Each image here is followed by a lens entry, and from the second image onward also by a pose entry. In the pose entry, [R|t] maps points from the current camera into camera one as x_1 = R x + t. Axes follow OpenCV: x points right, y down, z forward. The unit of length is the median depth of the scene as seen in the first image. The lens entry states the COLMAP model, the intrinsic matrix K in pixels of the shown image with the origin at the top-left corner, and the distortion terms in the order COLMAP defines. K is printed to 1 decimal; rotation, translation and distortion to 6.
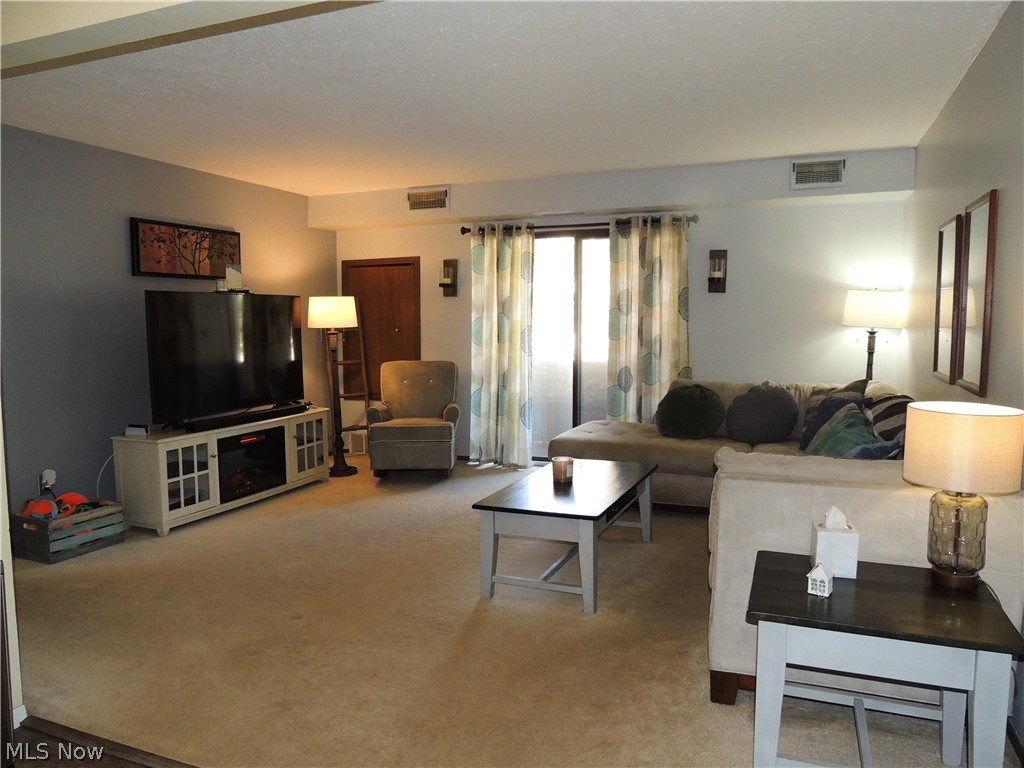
lens RADIAL K [[727.4, 0, 512.0], [0, 727.4, 388.5], [0, 0, 1]] dist [-0.017645, -0.000051]
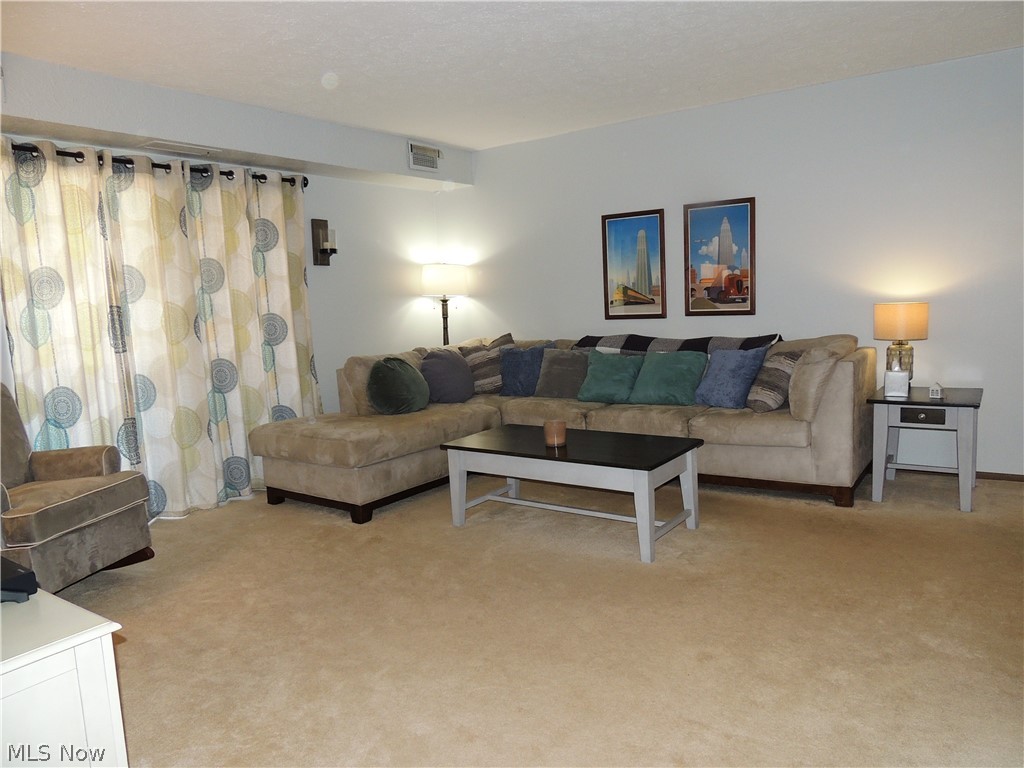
lens RADIAL K [[727.4, 0, 512.0], [0, 727.4, 388.5], [0, 0, 1]] dist [-0.017645, -0.000051]
pose [[0.267609, -0.119579, 0.956079, -0.632513], [0.142336, 0.986289, 0.083517, -0.018616], [-0.952956, 0.113735, 0.280960, 0.570578]]
